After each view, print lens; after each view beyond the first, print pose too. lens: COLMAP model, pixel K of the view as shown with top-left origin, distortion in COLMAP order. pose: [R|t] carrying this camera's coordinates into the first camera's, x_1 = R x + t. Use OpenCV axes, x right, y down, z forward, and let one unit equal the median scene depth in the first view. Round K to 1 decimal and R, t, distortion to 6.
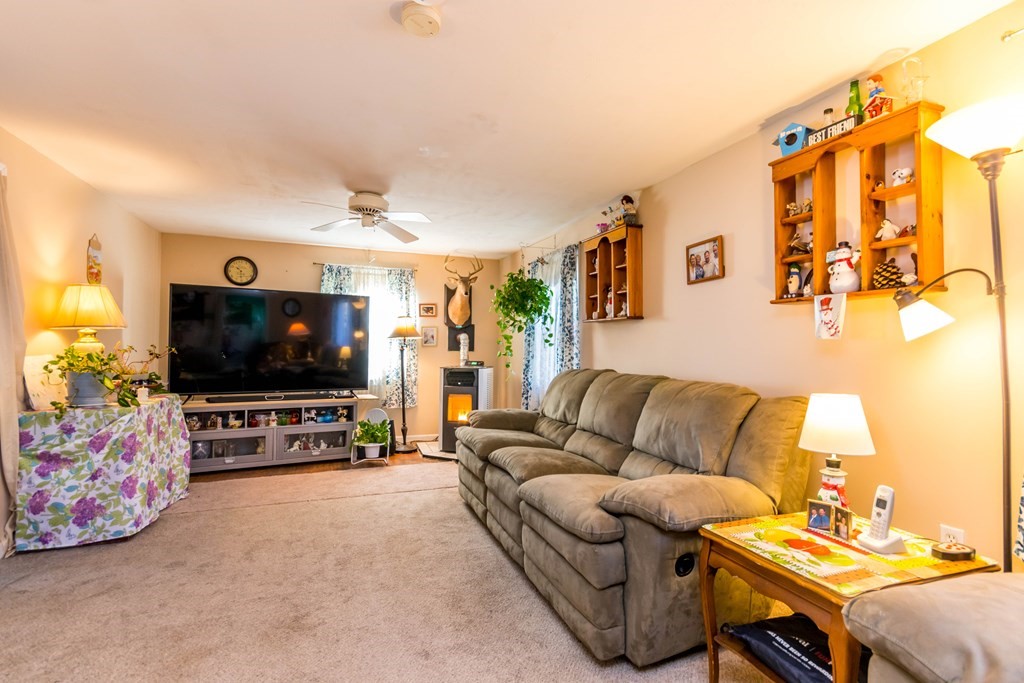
lens RADIAL K [[481.8, 0, 511.9], [0, 481.8, 342.7], [0, 0, 1]] dist [0.001508, -0.000302]
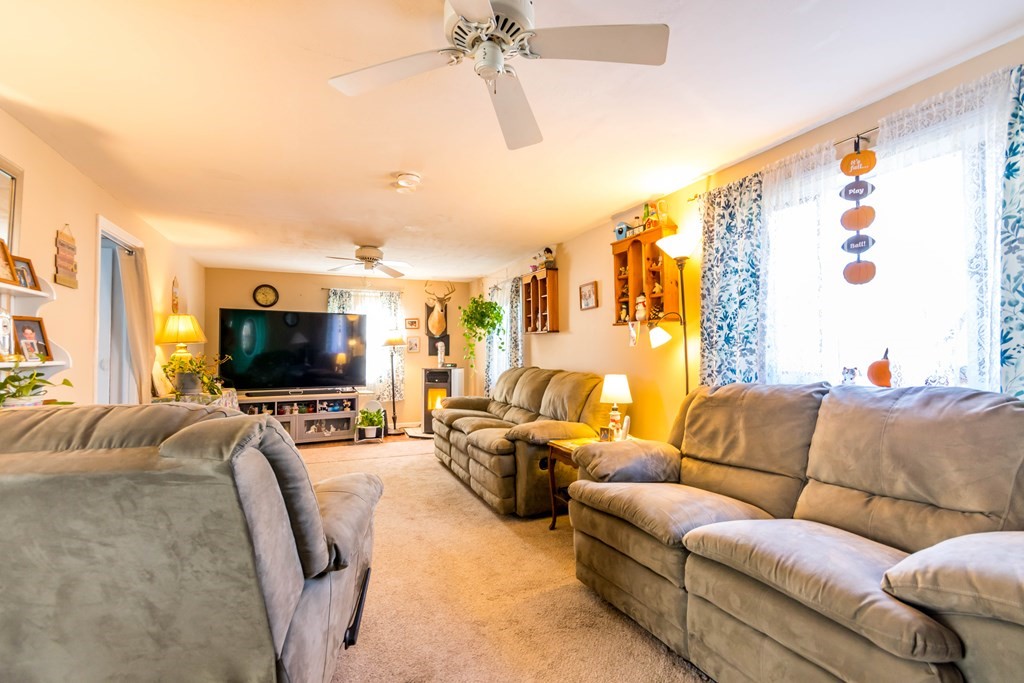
lens RADIAL K [[481.8, 0, 512.0], [0, 481.8, 341.6], [0, 0, 1]] dist [0.001508, -0.000302]
pose [[0.999484, -0.011943, 0.029802, 0.084546], [0.012275, 0.999864, -0.010976, -0.006530], [-0.029666, 0.011336, 0.999496, -0.459906]]
